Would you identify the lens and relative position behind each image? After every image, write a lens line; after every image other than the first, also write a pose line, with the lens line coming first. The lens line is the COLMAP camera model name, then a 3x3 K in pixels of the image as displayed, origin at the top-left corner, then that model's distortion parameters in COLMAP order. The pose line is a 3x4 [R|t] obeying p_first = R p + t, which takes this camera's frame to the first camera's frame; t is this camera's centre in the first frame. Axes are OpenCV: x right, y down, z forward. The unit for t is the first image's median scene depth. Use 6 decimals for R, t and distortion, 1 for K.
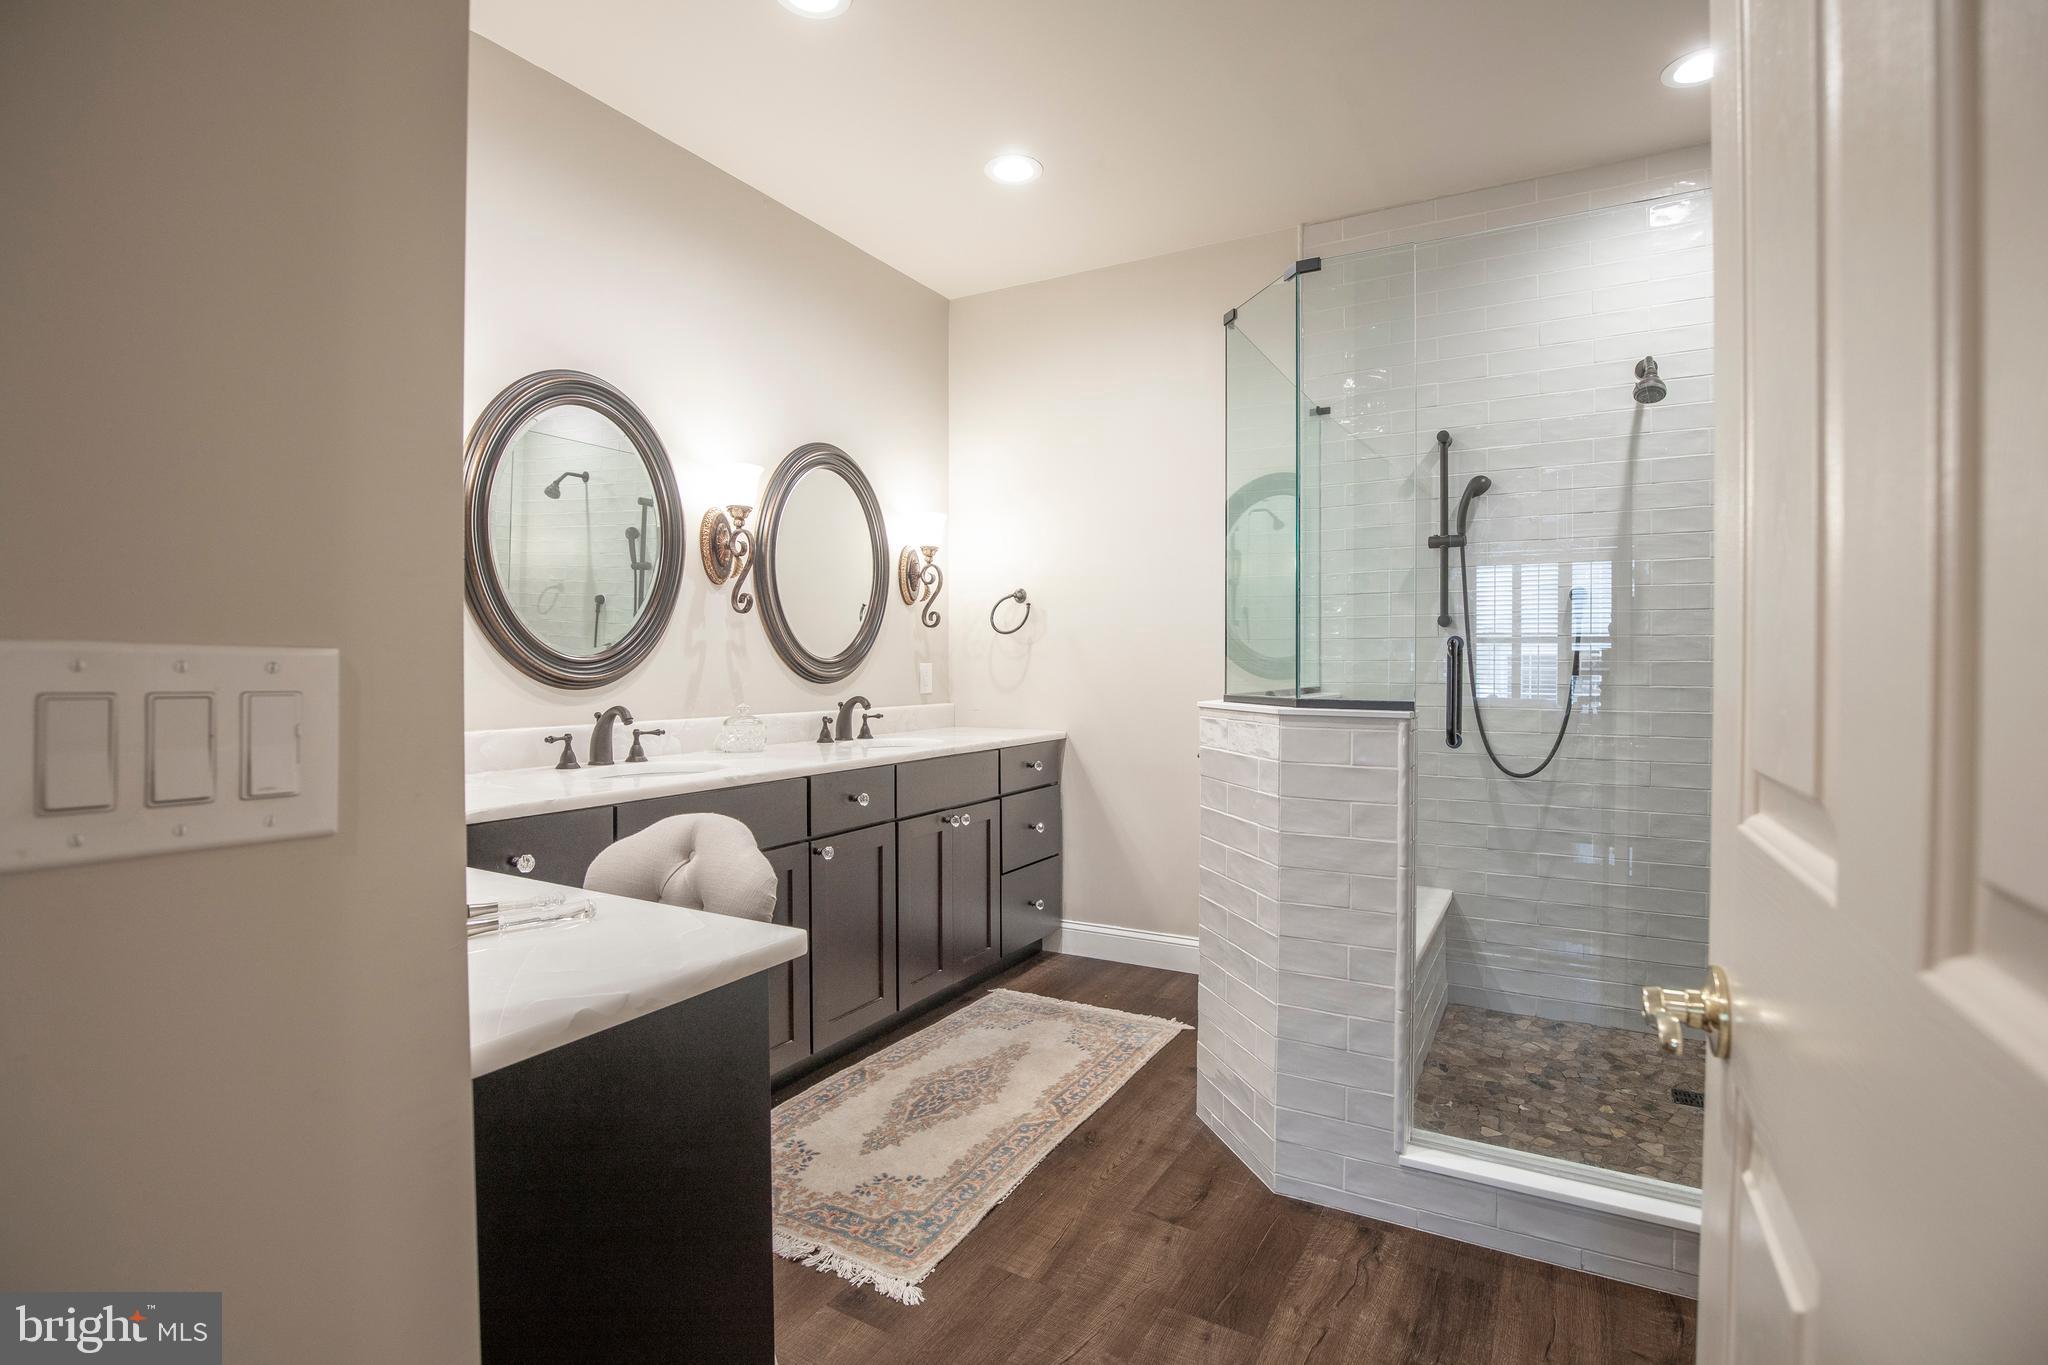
lens RADIAL K [[952.5, 0, 1049.3], [0, 952.5, 675.7], [0, 0, 1]] dist [-0.029766, 0.002547]
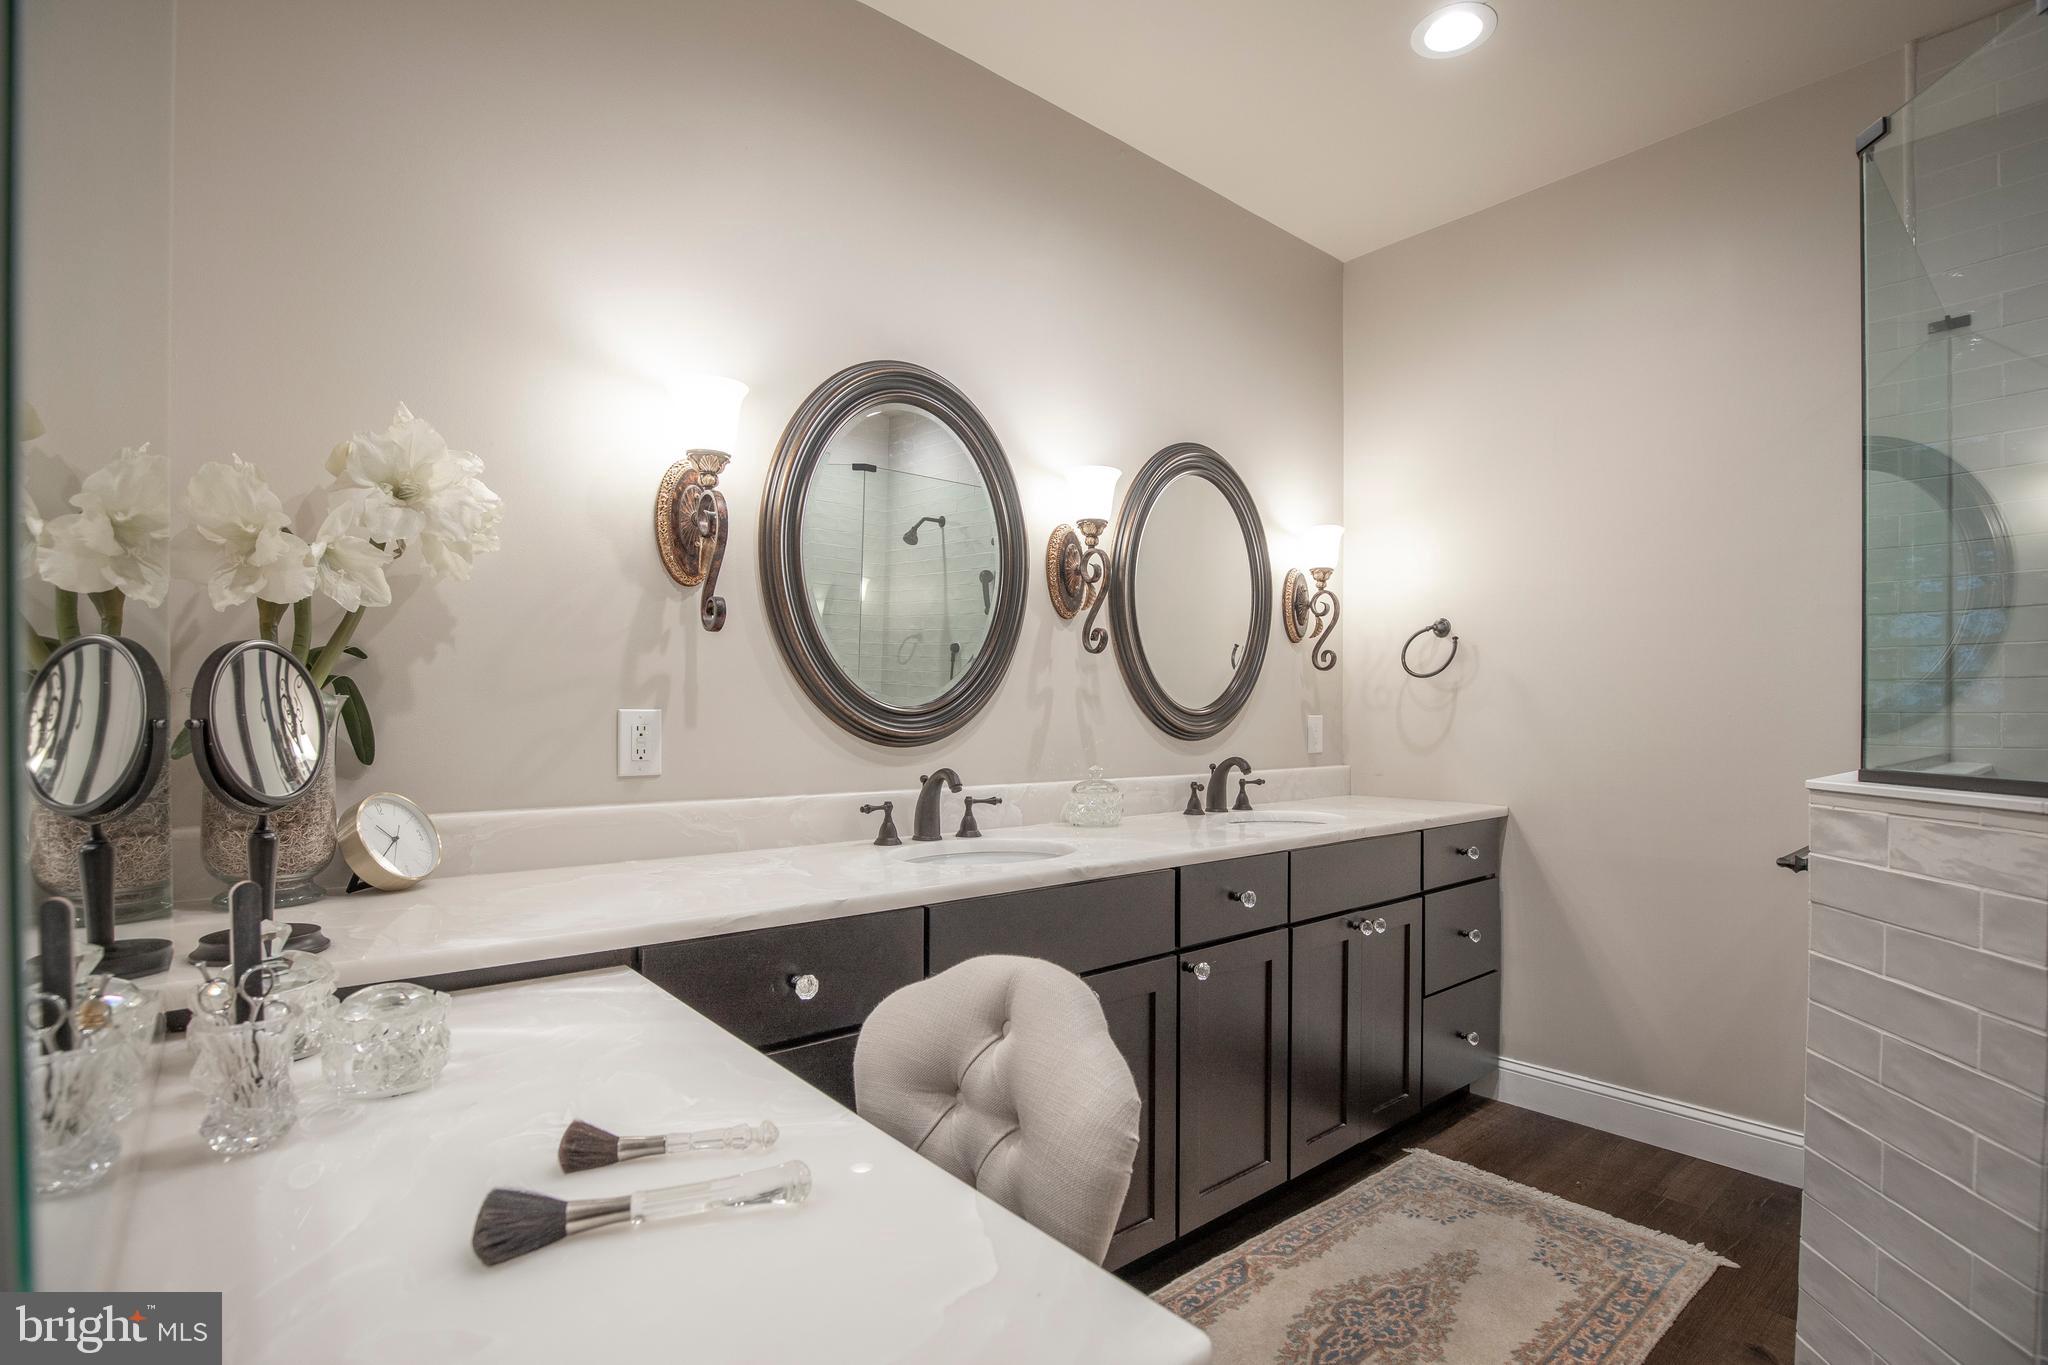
lens RADIAL K [[952.5, 0, 1038.3], [0, 952.5, 720.5], [0, 0, 1]] dist [-0.029766, 0.002547]
pose [[0.929410, 0.003398, -0.369034, -0.069127], [-0.005847, 0.999968, -0.005520, -0.004070], [0.369004, 0.007288, 0.929399, 0.229316]]
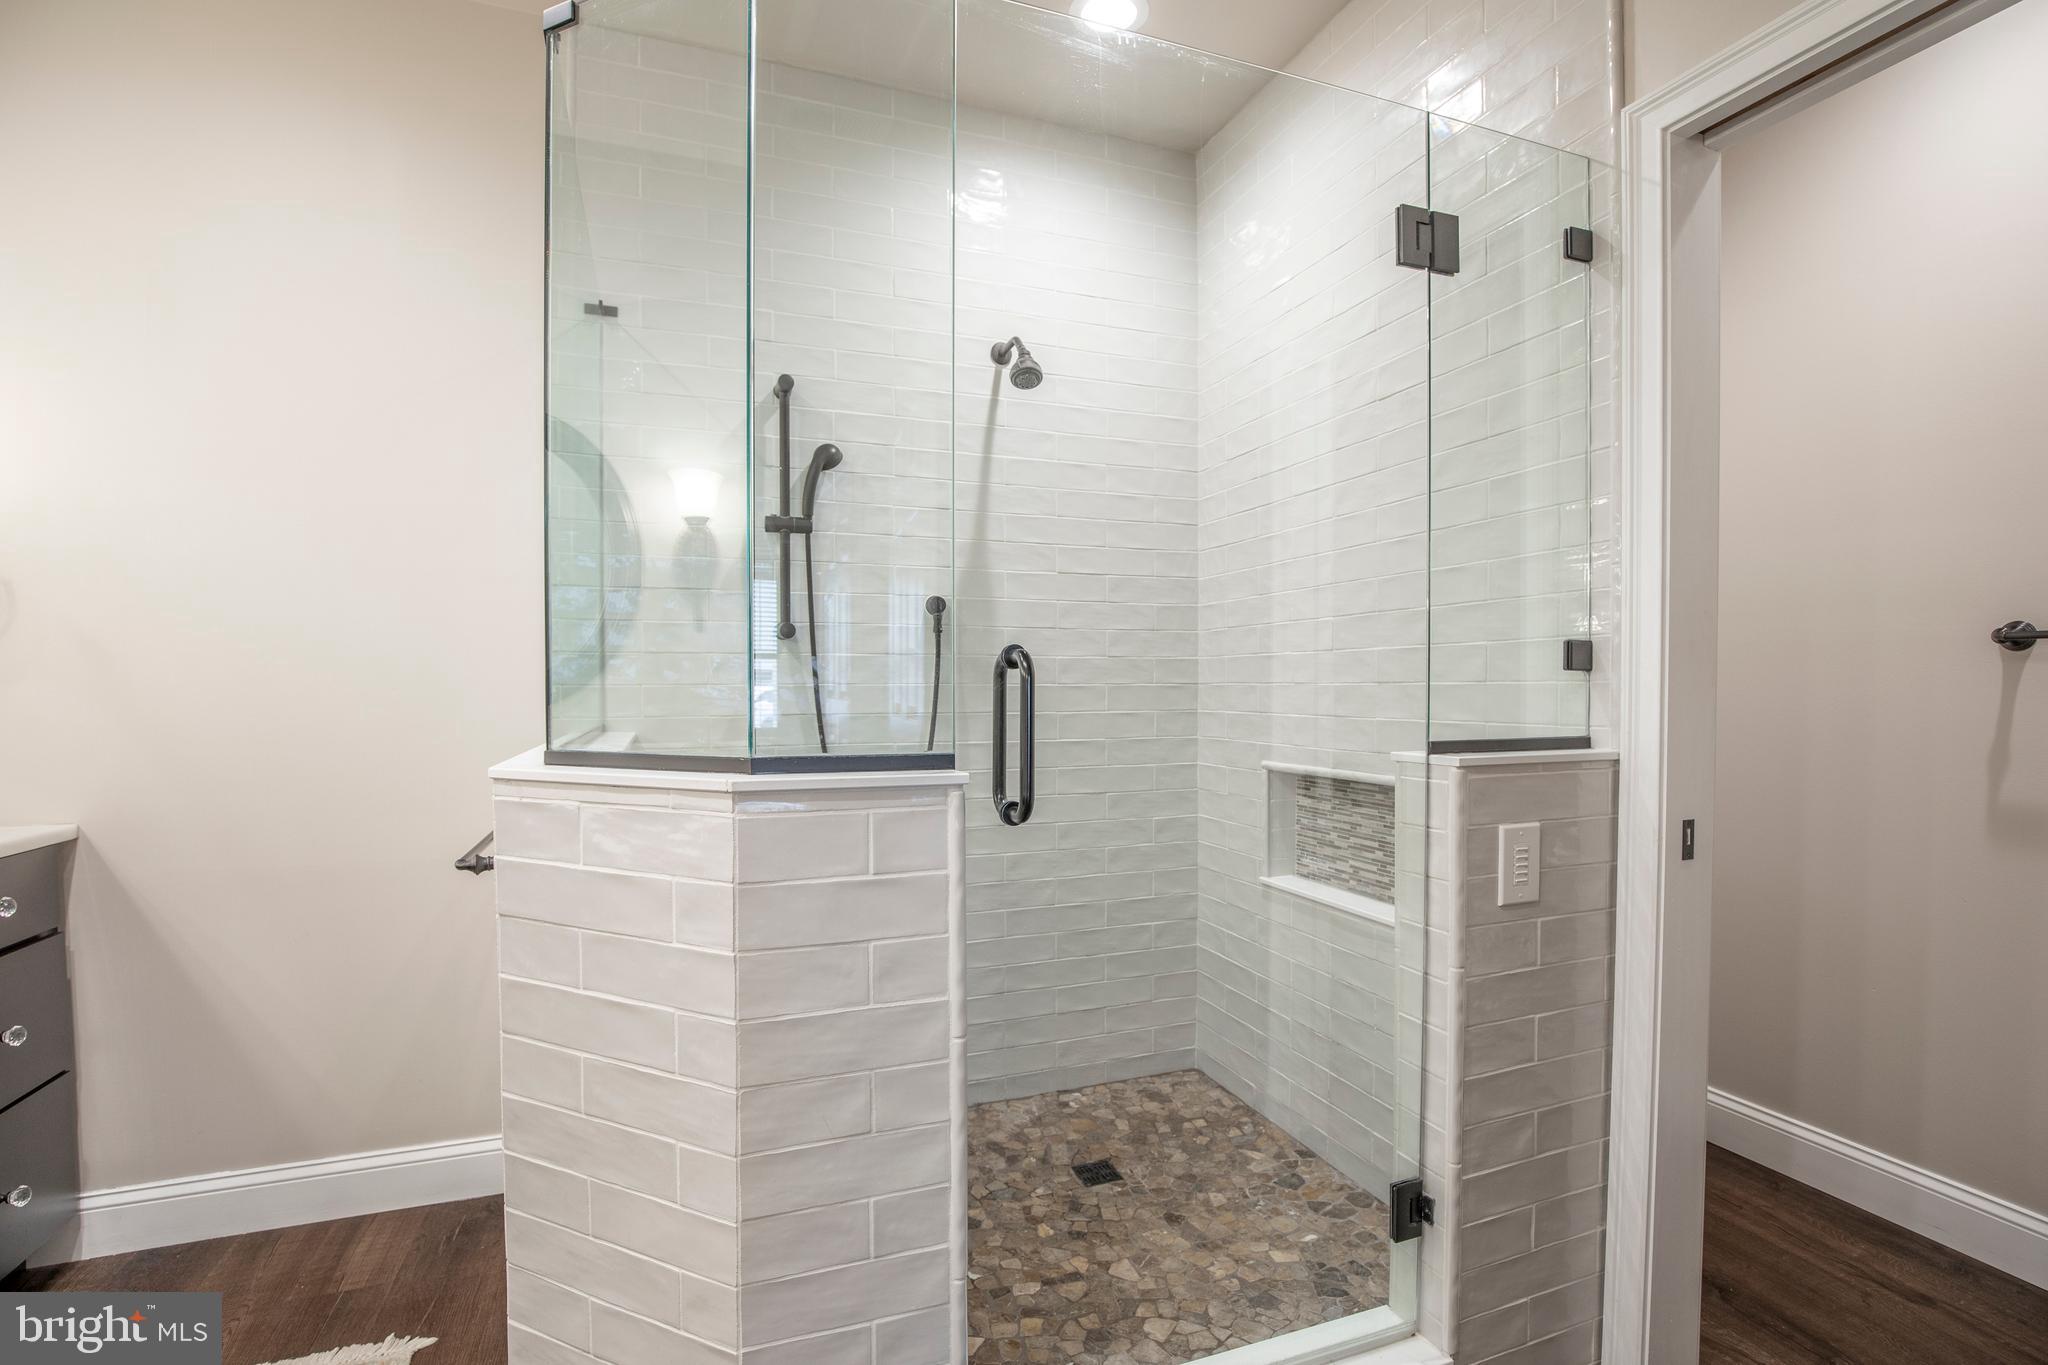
lens RADIAL K [[952.5, 0, 1038.8], [0, 952.5, 713.3], [0, 0, 1]] dist [-0.029766, 0.002547]
pose [[0.654017, -0.020552, 0.756201, -0.023393], [0.008219, 0.999765, 0.020064, -0.007251], [-0.756435, -0.006907, 0.654032, 0.402836]]
